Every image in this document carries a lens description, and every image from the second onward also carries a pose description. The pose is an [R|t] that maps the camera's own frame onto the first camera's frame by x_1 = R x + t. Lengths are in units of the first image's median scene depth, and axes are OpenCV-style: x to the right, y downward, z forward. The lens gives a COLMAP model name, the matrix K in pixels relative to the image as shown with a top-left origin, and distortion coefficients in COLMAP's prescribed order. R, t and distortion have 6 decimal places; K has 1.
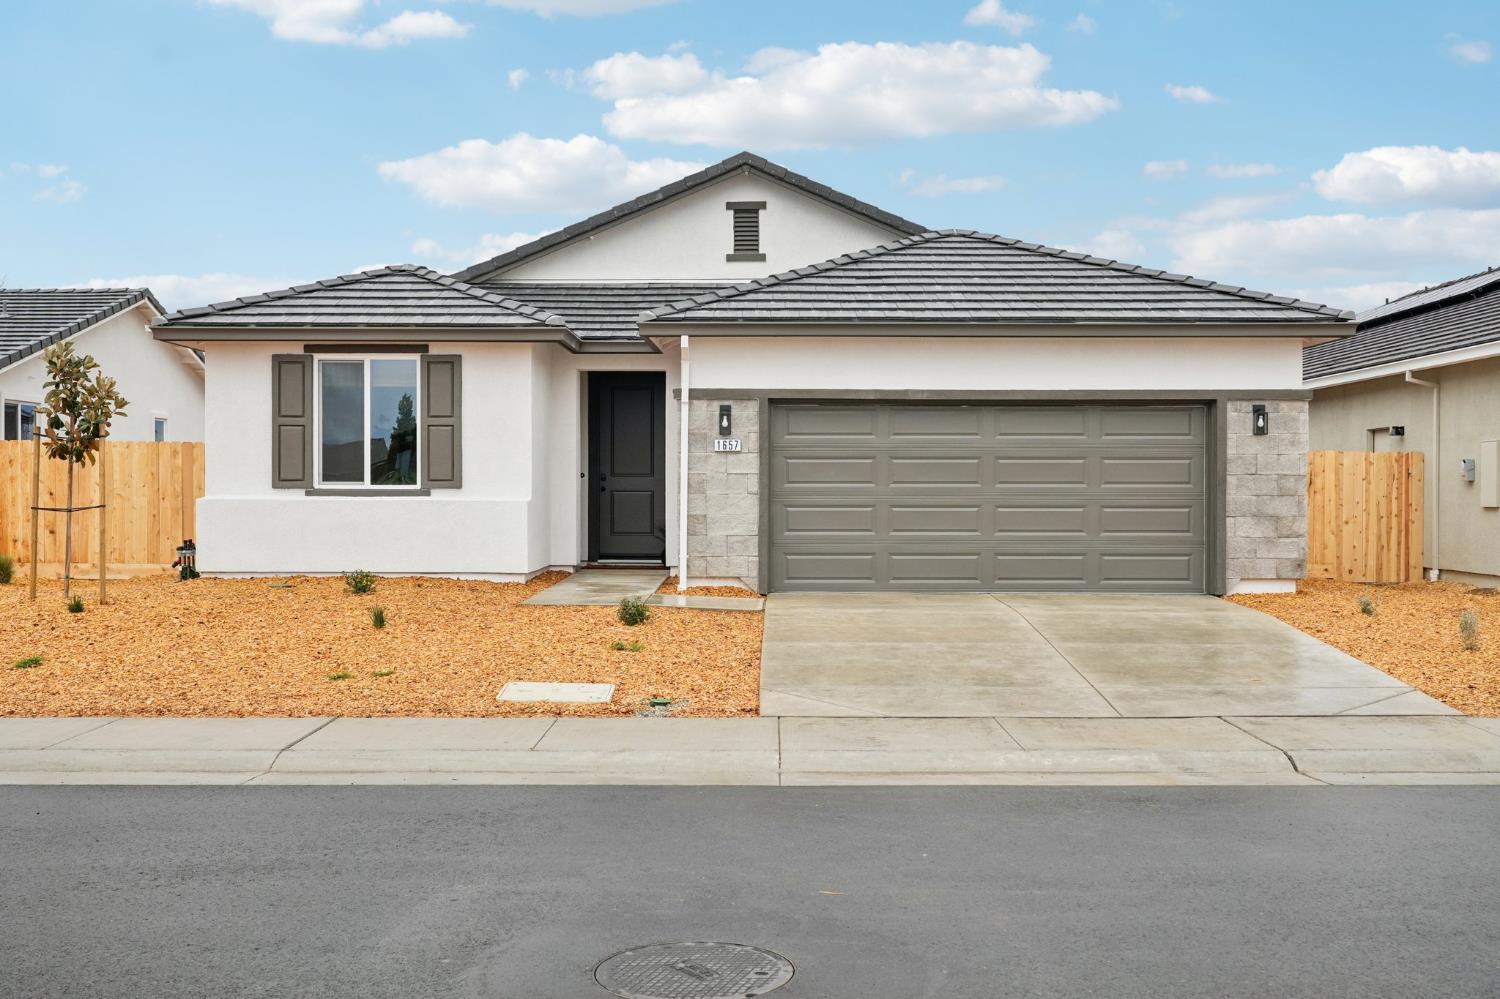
lens RADIAL K [[1506.4, 0, 752.1], [0, 1506.4, 493.0], [0, 0, 1]] dist [0.000973, 0.002346]
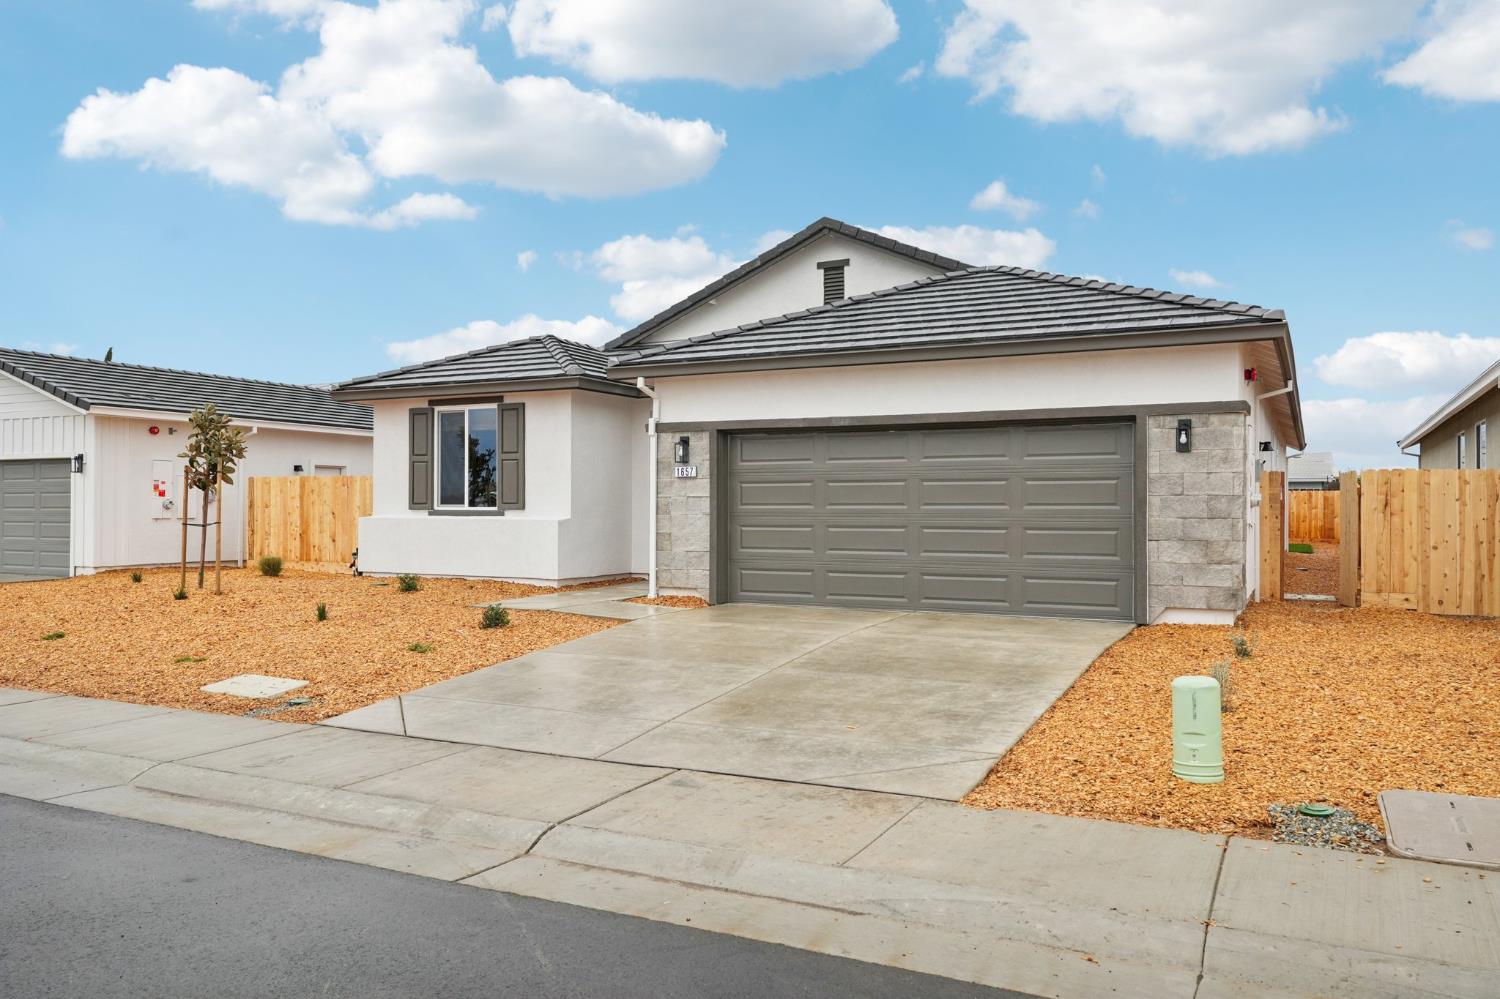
lens RADIAL K [[1106.8, 0, 750.0], [0, 1106.8, 499.5], [0, 0, 1]] dist [-0.003705, -0.001530]
pose [[0.895470, -0.003751, -0.445105, 0.393967], [-0.001780, 0.999926, -0.012008, -0.000874], [0.445118, 0.011545, 0.895398, 0.272580]]
